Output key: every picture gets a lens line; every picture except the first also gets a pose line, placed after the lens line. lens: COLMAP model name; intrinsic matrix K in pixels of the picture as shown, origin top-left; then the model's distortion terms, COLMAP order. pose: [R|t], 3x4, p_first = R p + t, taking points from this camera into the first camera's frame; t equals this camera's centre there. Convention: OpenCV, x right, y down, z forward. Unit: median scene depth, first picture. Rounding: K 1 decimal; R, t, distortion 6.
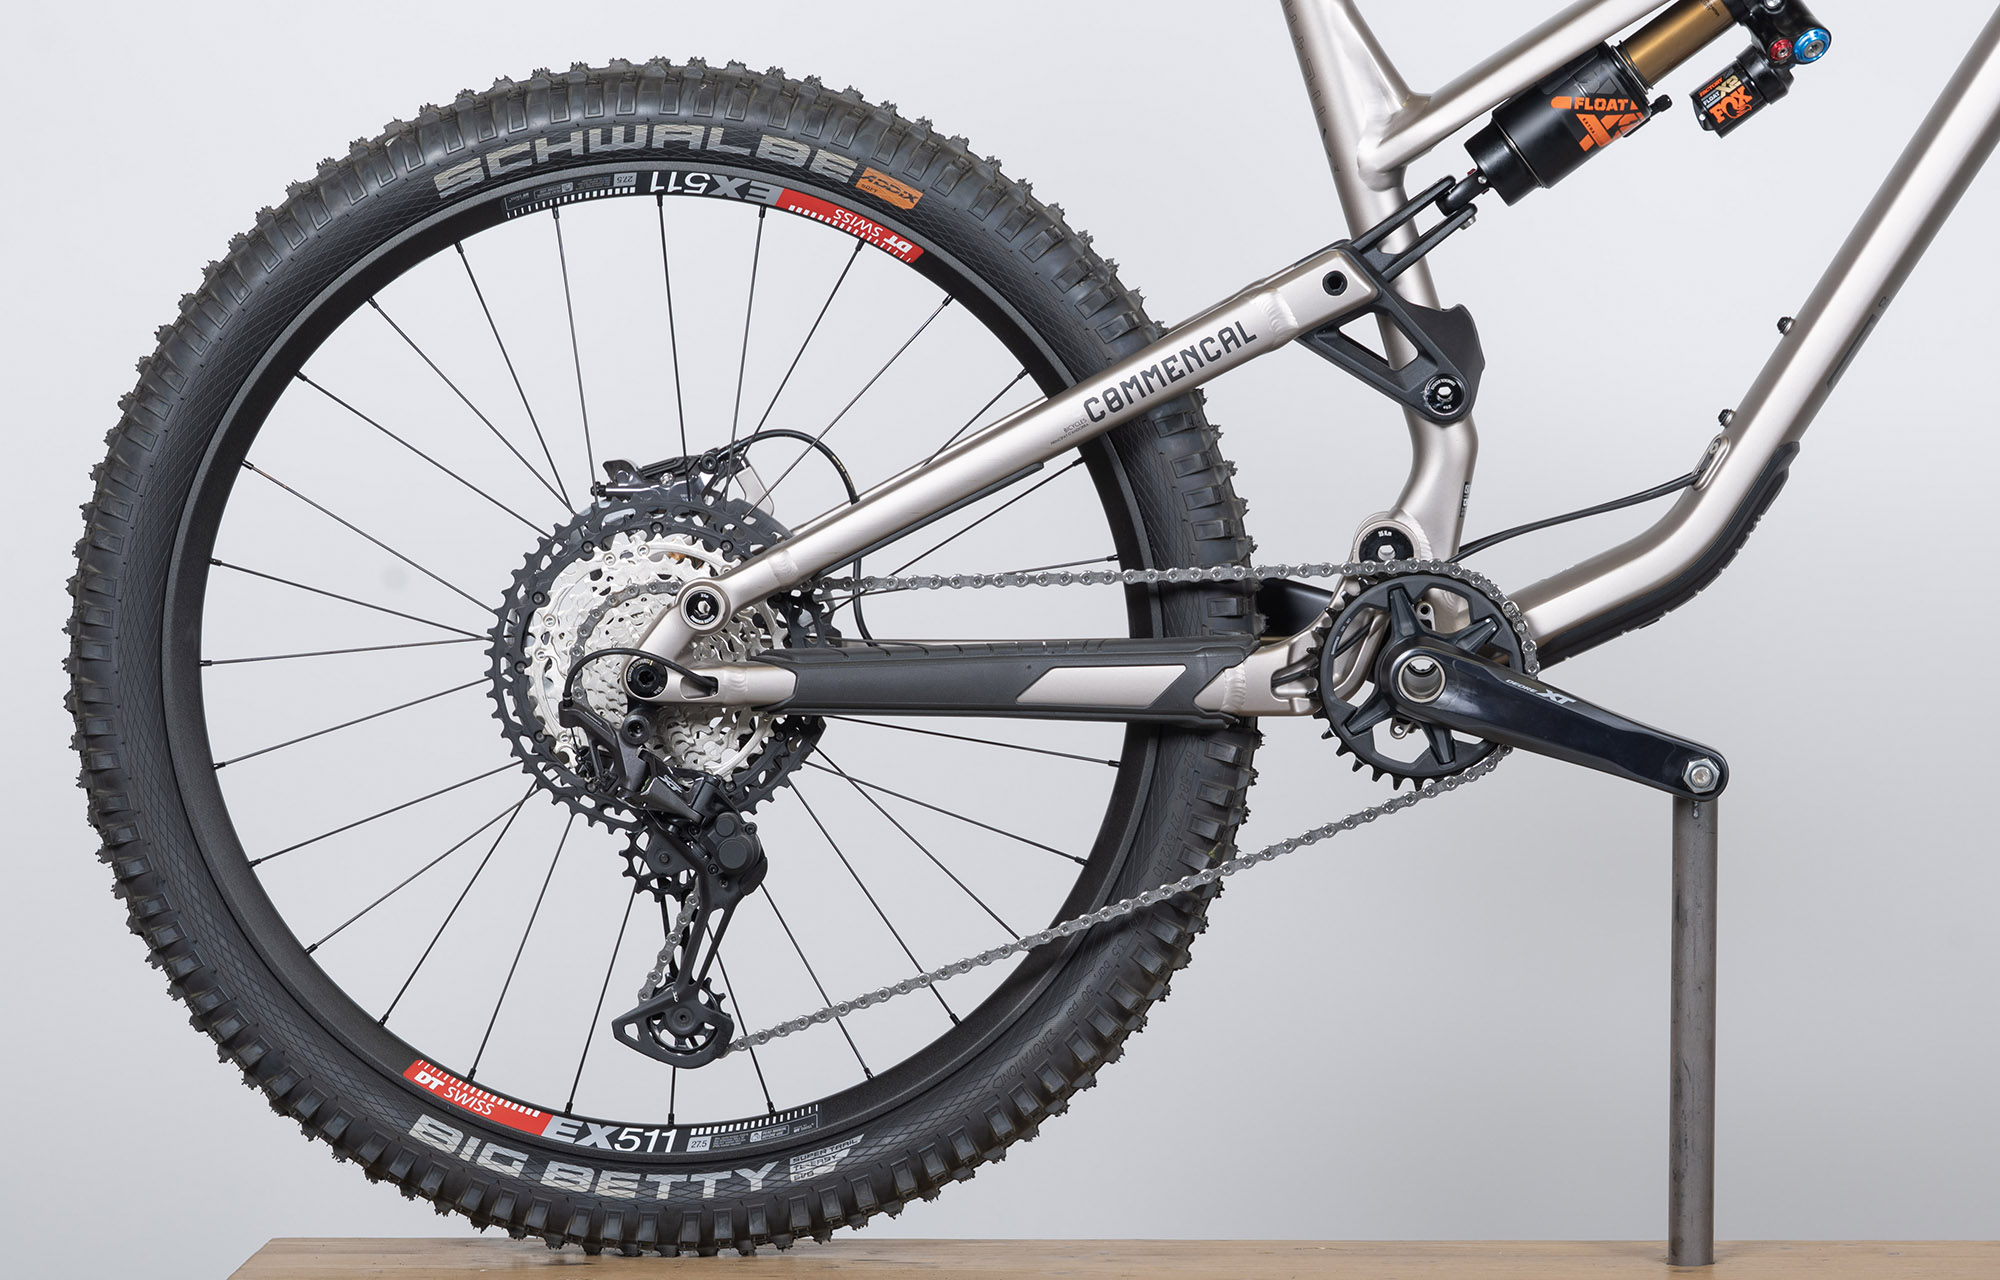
lens RADIAL K [[7261.0, 0, 1006.0], [0, 7261.0, 645.6], [0, 0, 1]] dist [0.030140, 0.000000]
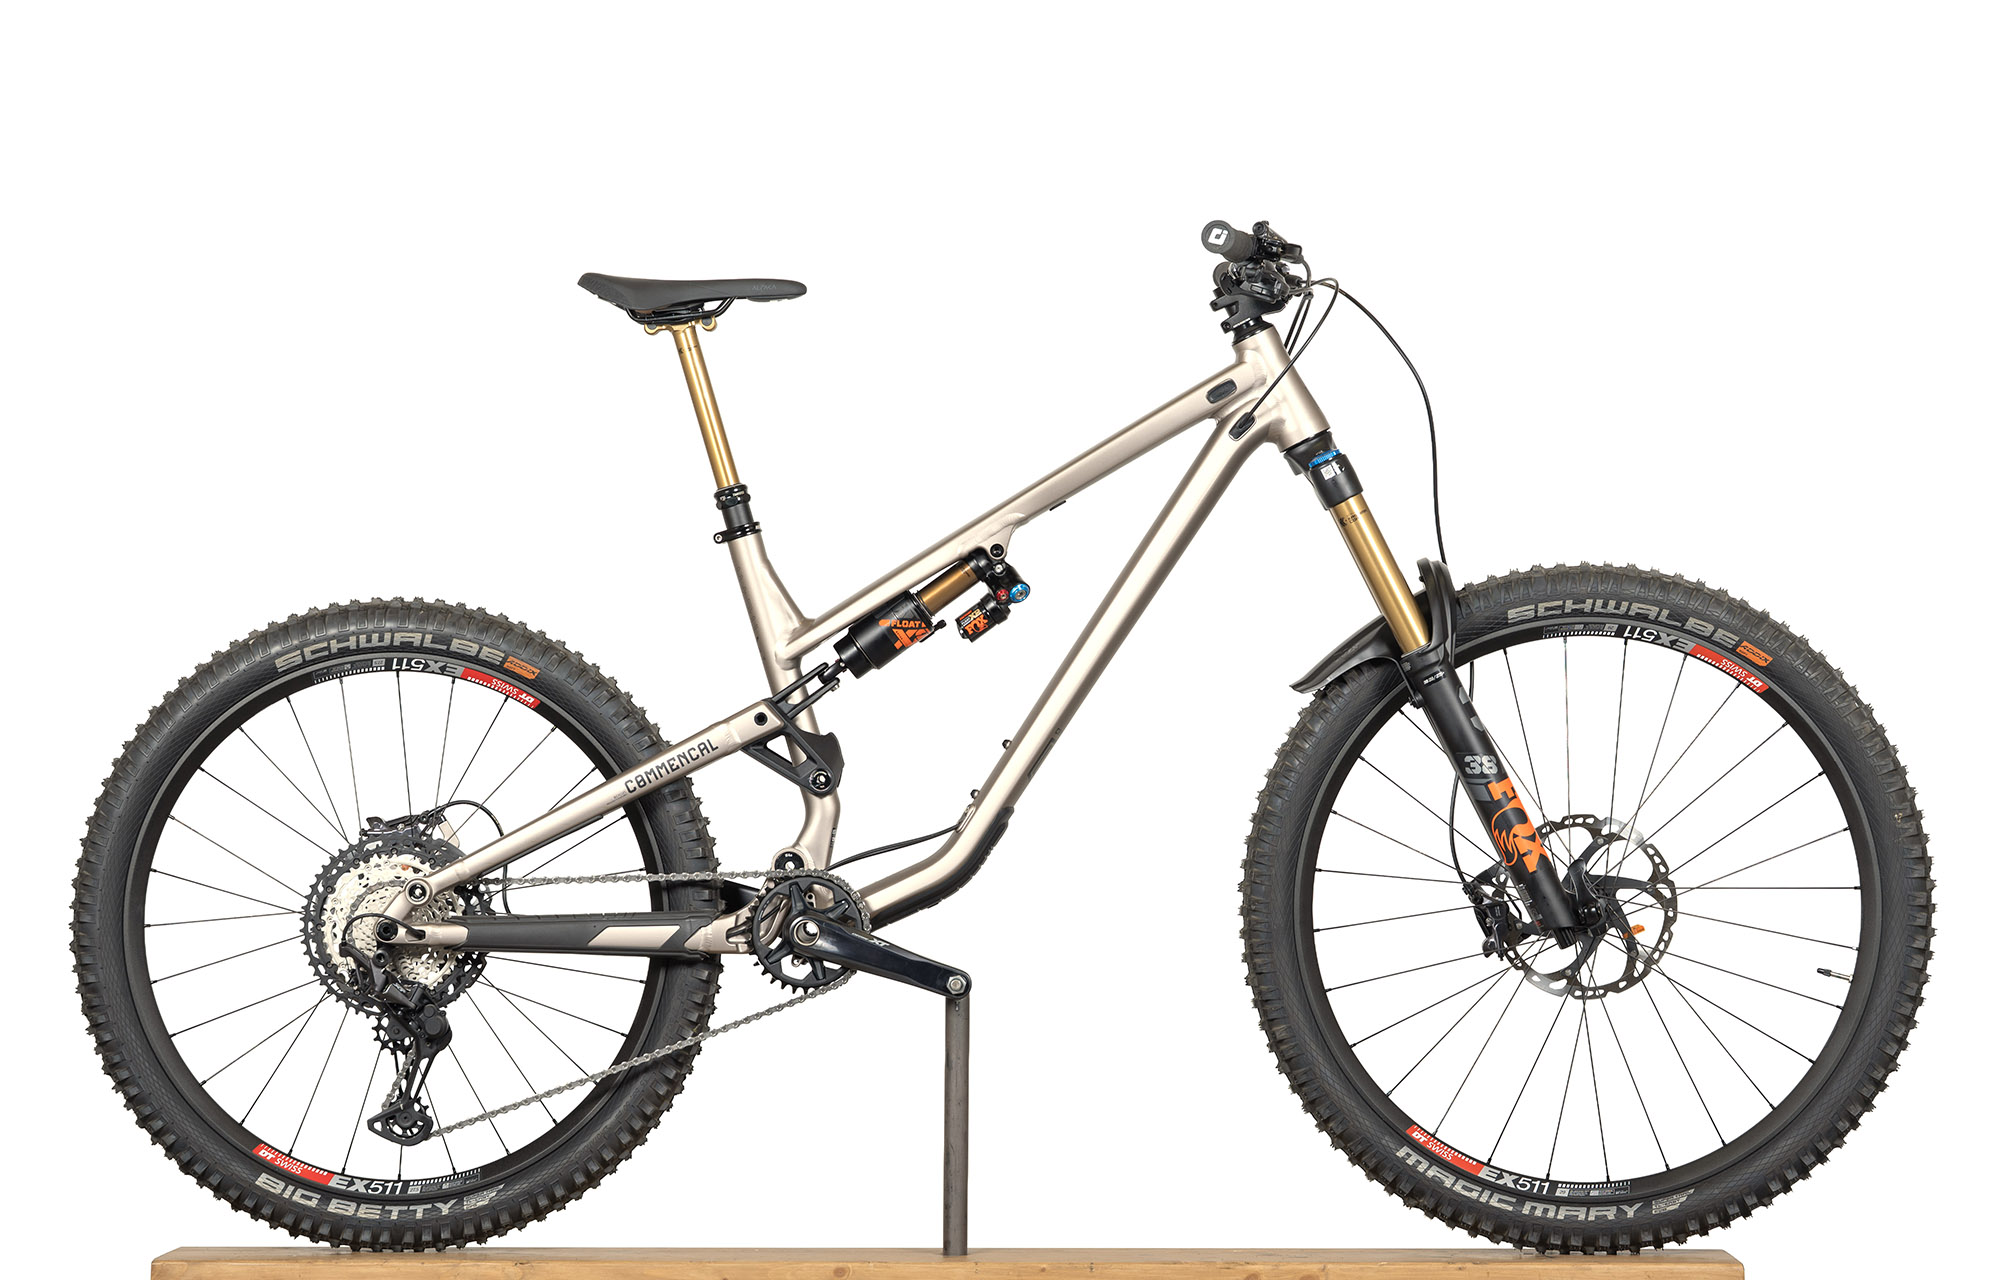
lens RADIAL K [[7261.0, 0, 979.8], [0, 7261.0, 592.8], [0, 0, 1]] dist [0.030140, 0.000000]
pose [[0.999824, 0.004408, 0.018209, 0.066567], [-0.002838, 0.996347, -0.085352, 0.075266], [-0.018519, 0.085285, 0.996184, -0.843068]]
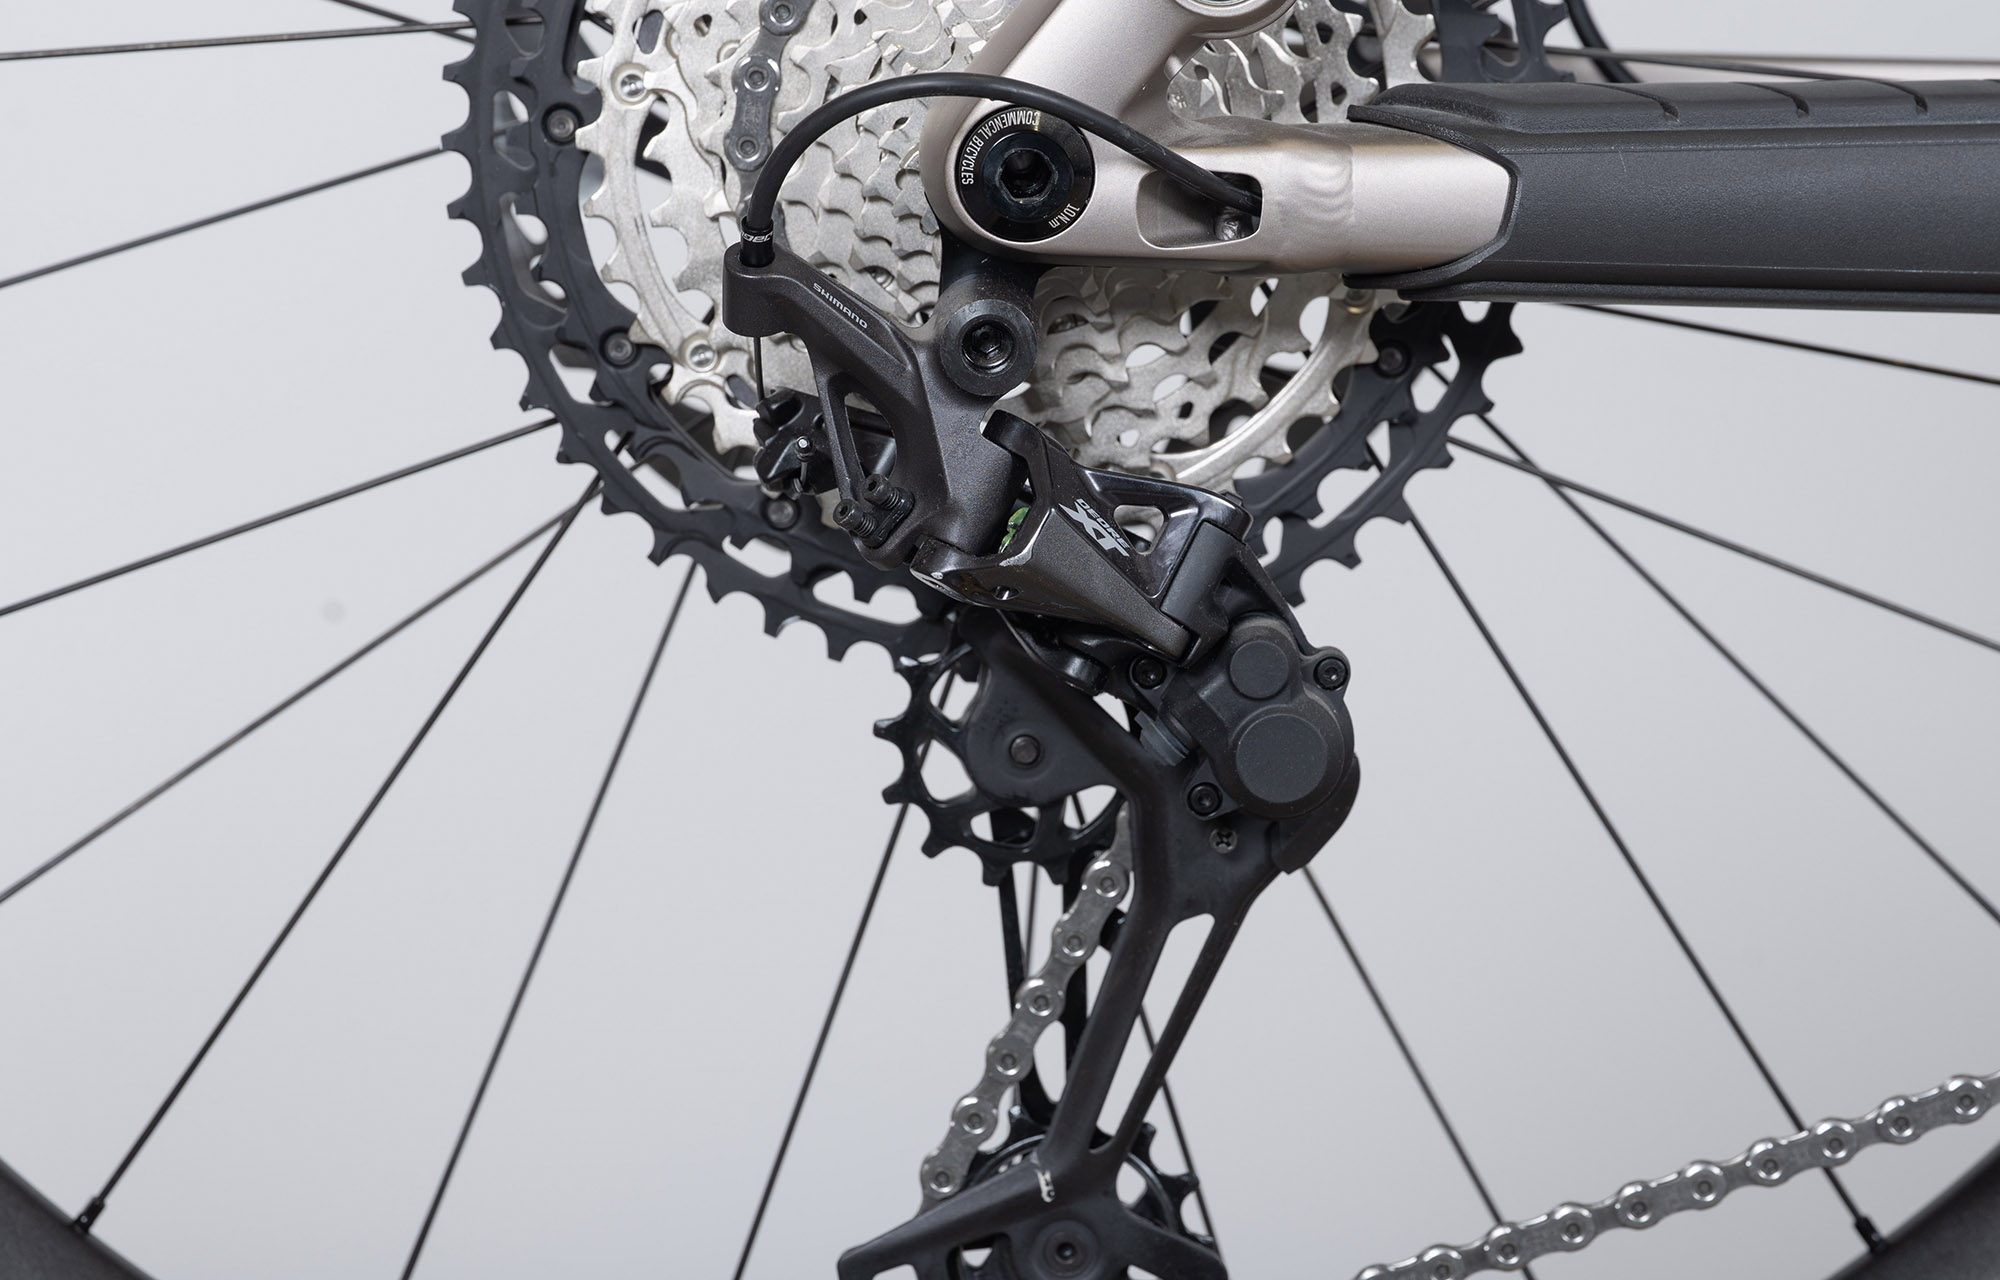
lens RADIAL K [[7261.0, 0, 999.2], [0, 7261.0, 640.6], [0, 0, 1]] dist [0.030140, 0.000000]
pose [[0.995949, 0.012543, 0.089041, -0.075731], [-0.020300, 0.996023, 0.086754, -0.002293], [-0.087598, -0.088210, 0.992243, 0.691483]]
